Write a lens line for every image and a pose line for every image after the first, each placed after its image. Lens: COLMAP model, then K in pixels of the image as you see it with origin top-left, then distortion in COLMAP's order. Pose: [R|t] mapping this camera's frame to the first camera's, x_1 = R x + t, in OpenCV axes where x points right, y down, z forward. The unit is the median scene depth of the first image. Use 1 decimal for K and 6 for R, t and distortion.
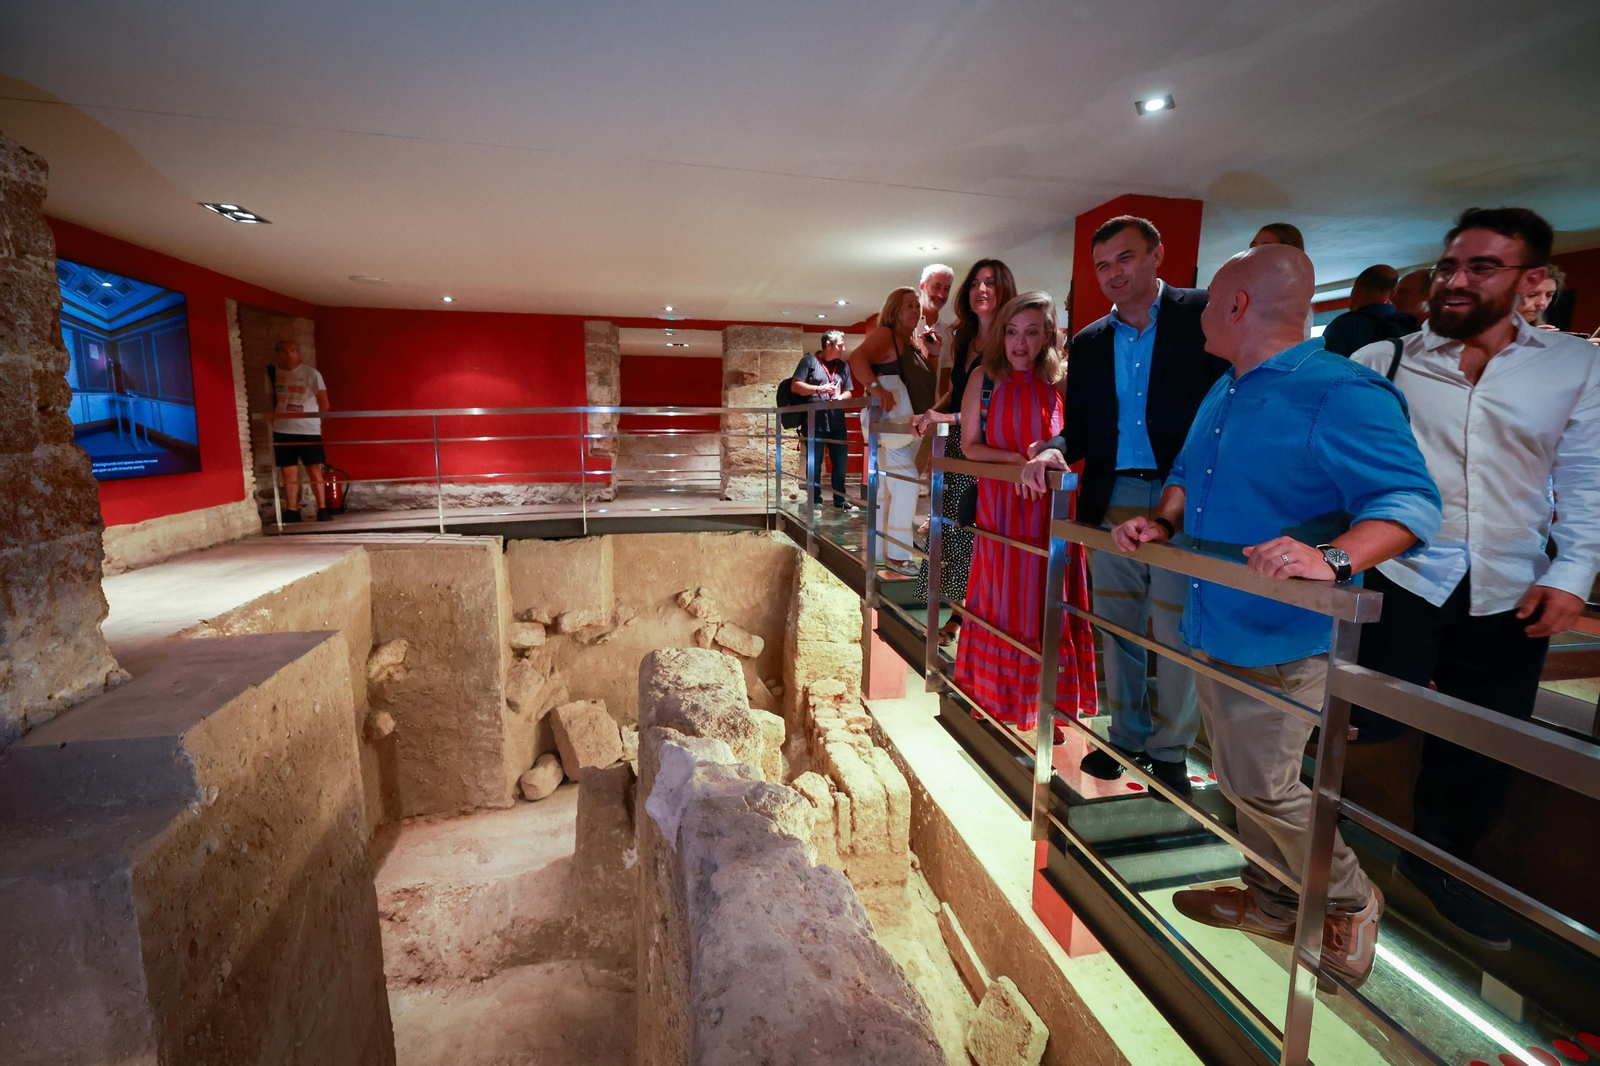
lens RADIAL K [[683.5, 0, 800.4], [0, 683.5, 518.8], [0, 0, 1]] dist [0.001561, 0.000219]
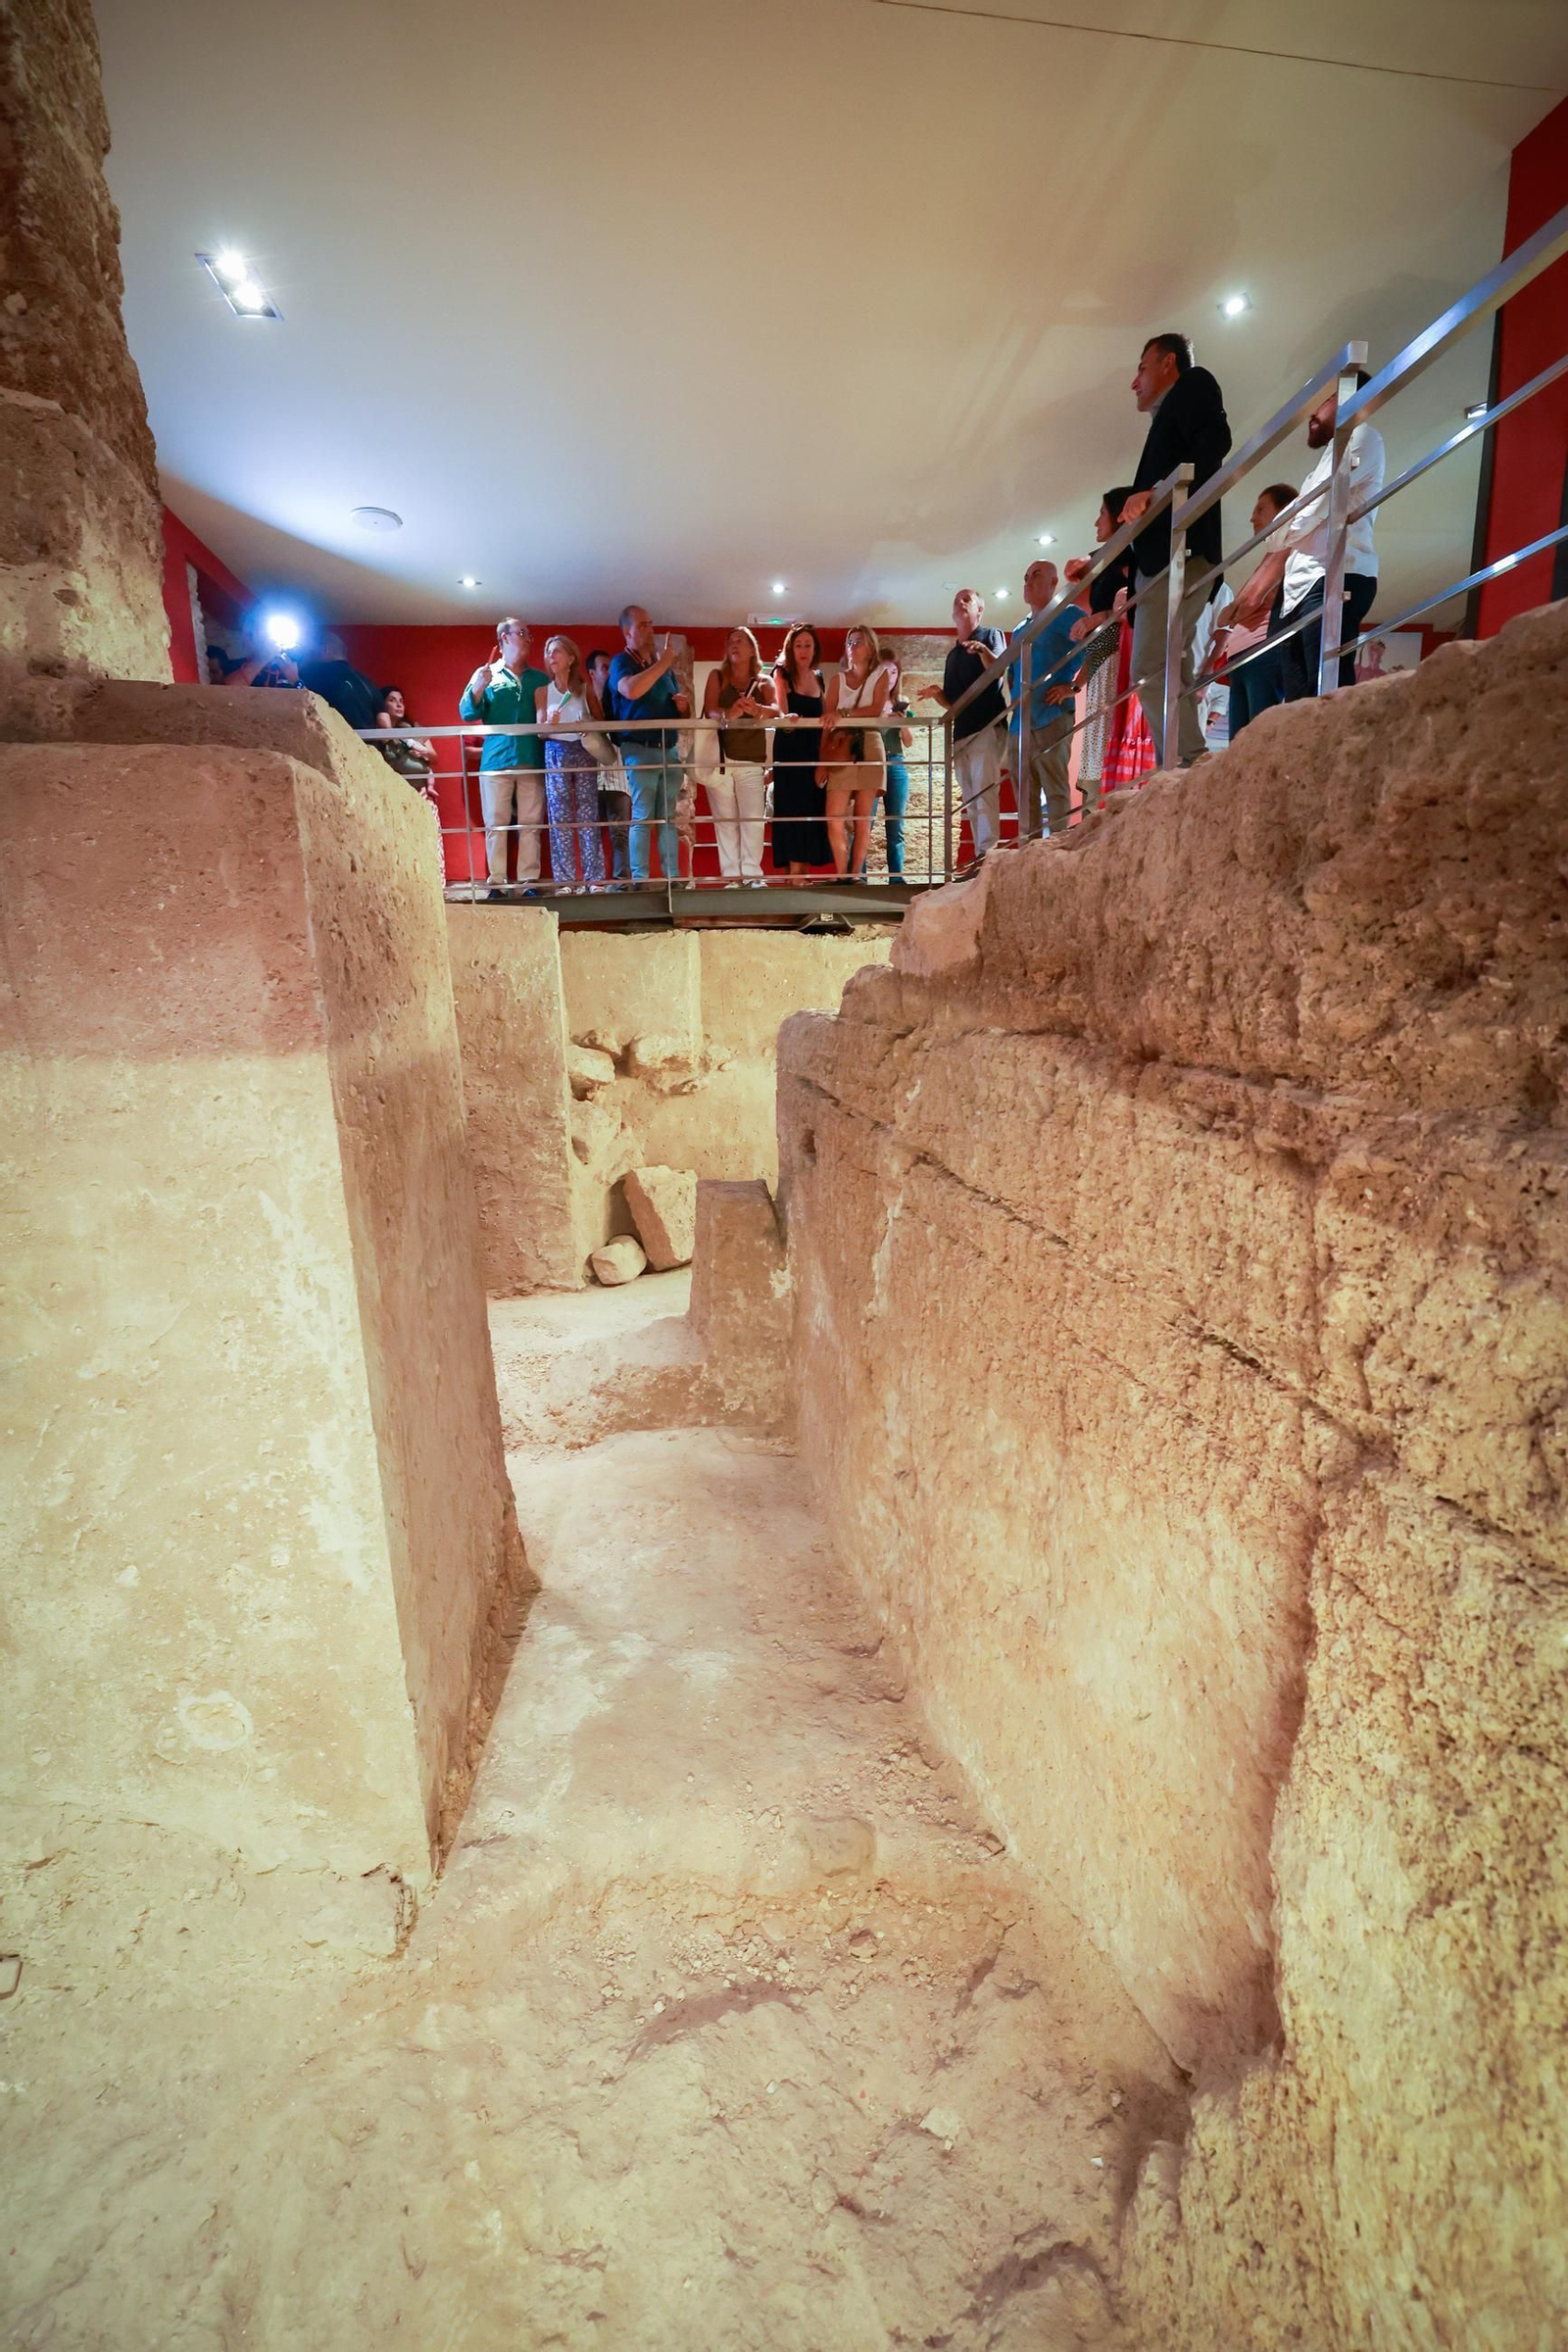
lens RADIAL K [[979.7, 0, 777.9], [0, 979.7, 1210.8], [0, 0, 1]] dist [0.000455, -0.000094]
pose [[0.995980, -0.014792, -0.088349, -0.130748], [0.018003, 0.999202, 0.035664, 0.311353], [0.087751, -0.037112, 0.995451, 0.007023]]
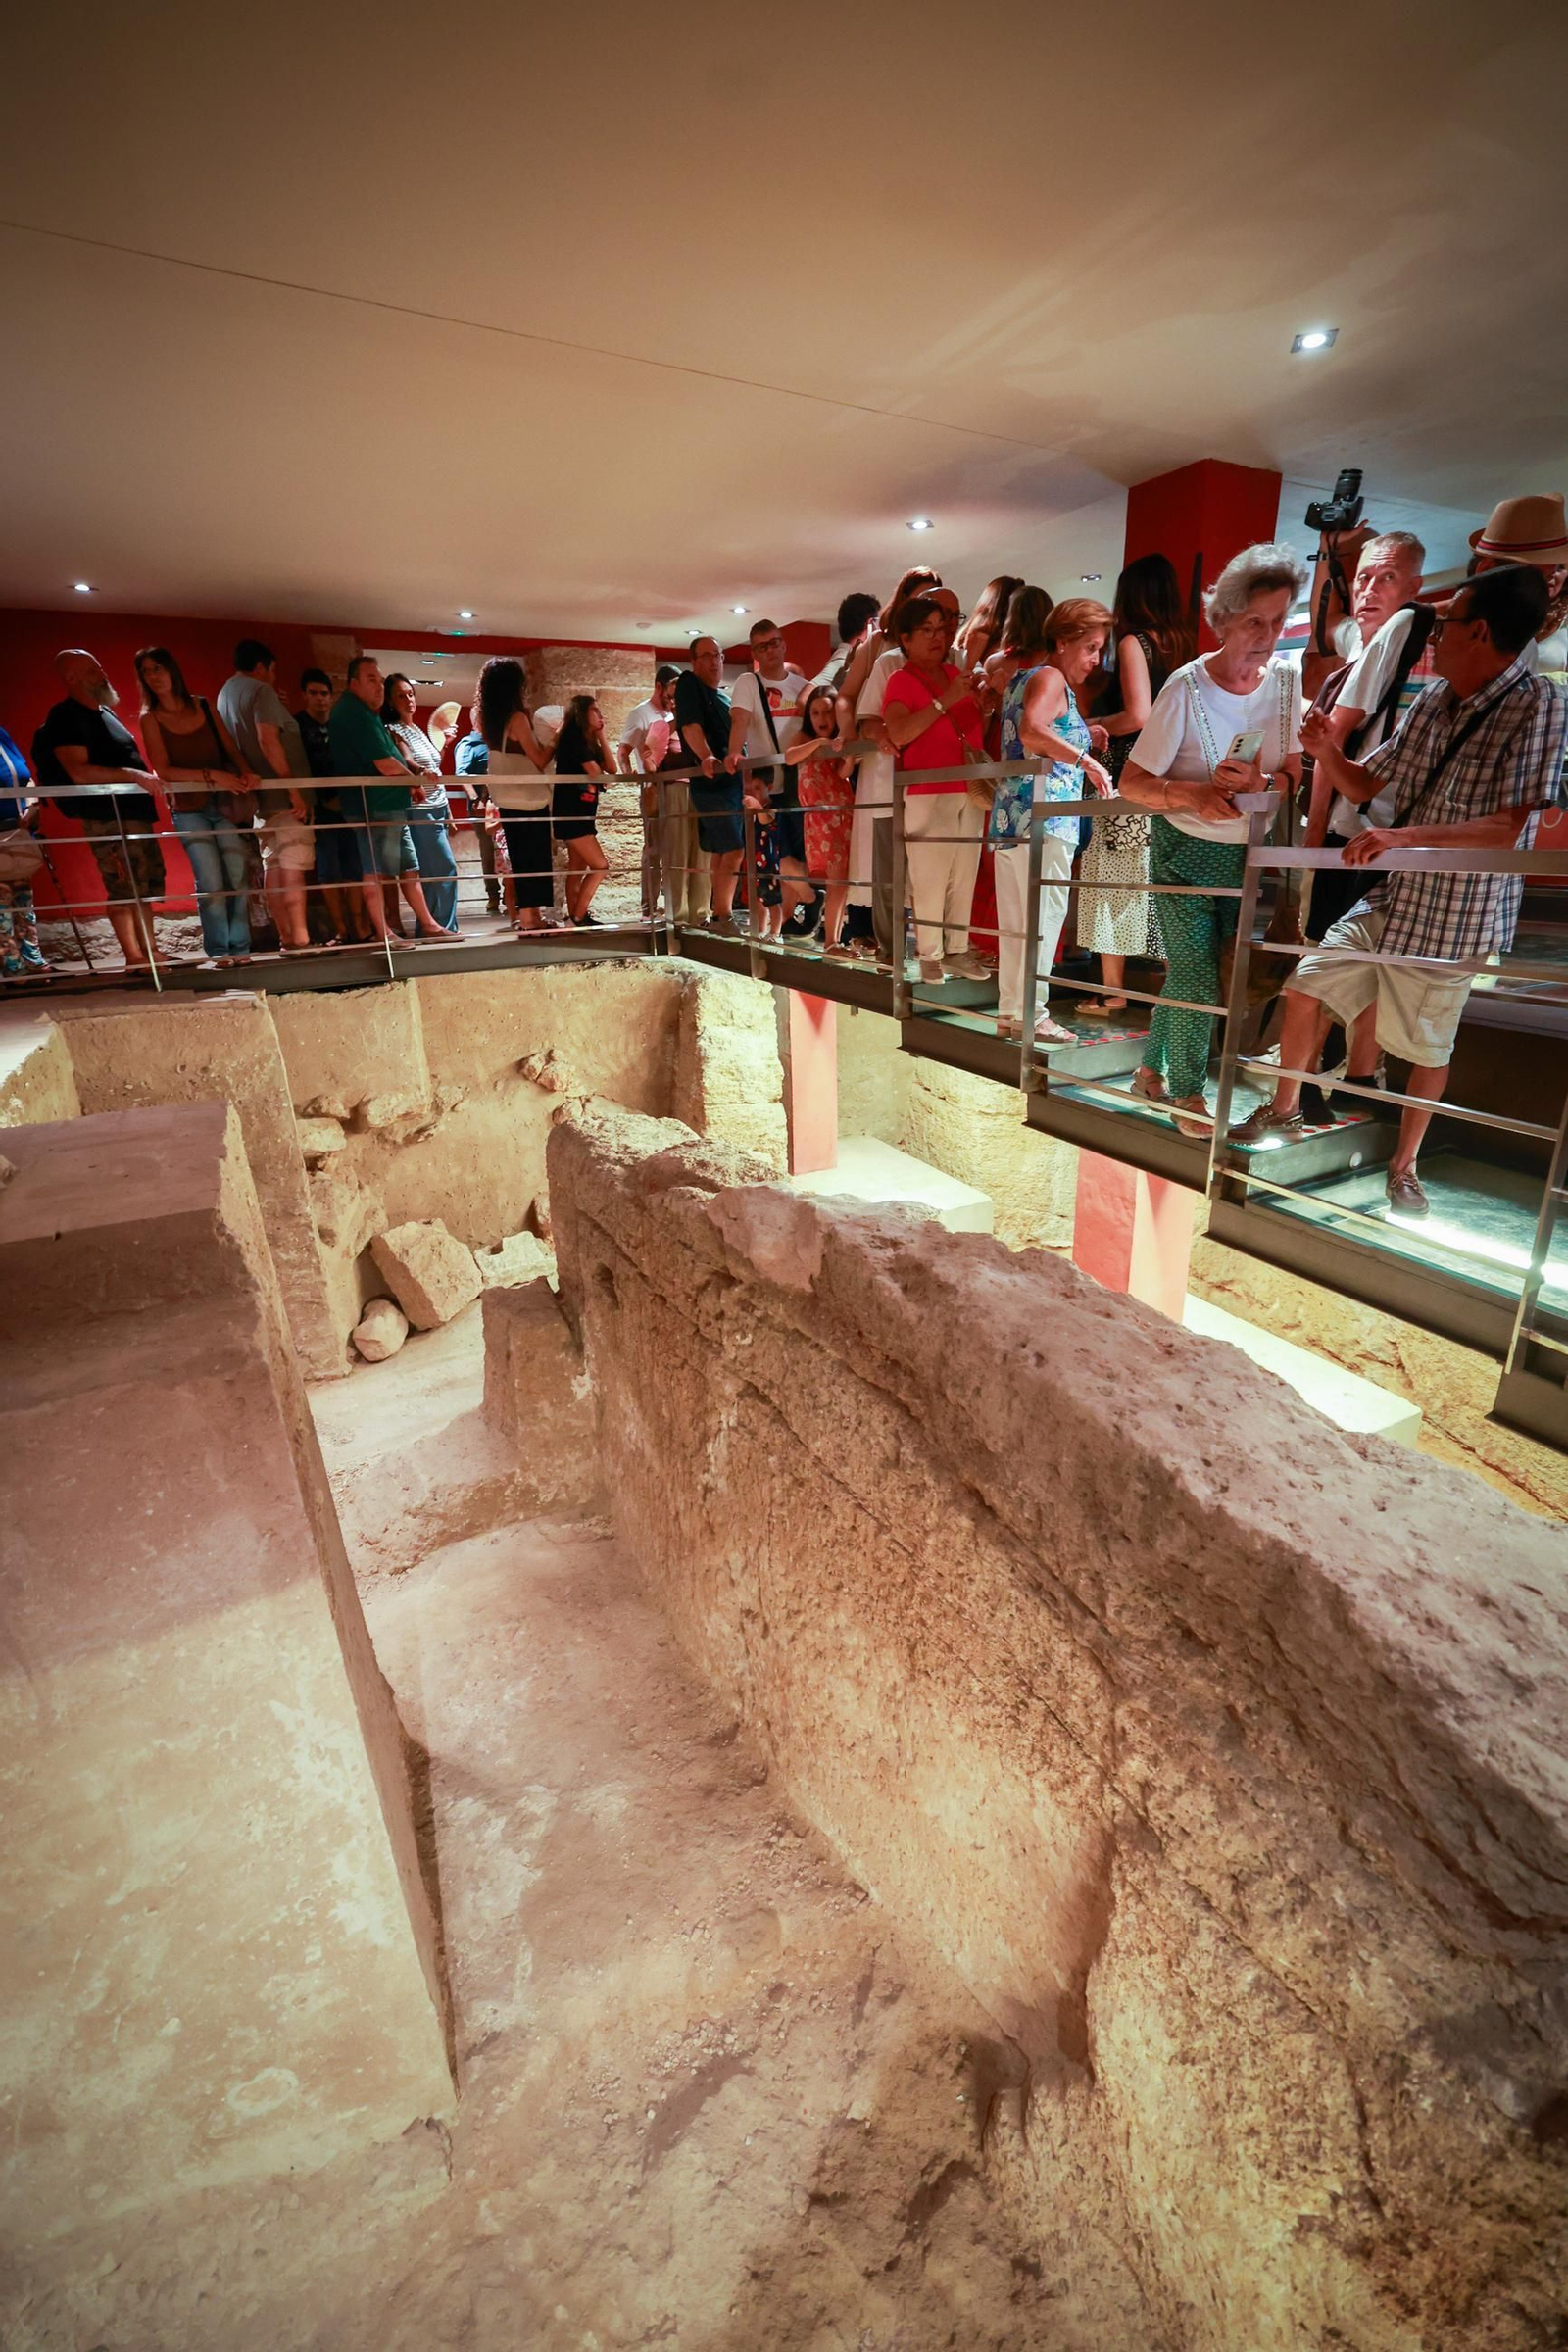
lens RADIAL K [[984.8, 0, 796.4], [0, 984.8, 1160.3], [0, 0, 1]] dist [0.000313, -0.000138]
pose [[0.958568, -0.119309, 0.258677, -0.219960], [0.069442, 0.978541, 0.193999, 0.040888], [-0.276272, -0.167998, 0.946283, -0.054950]]
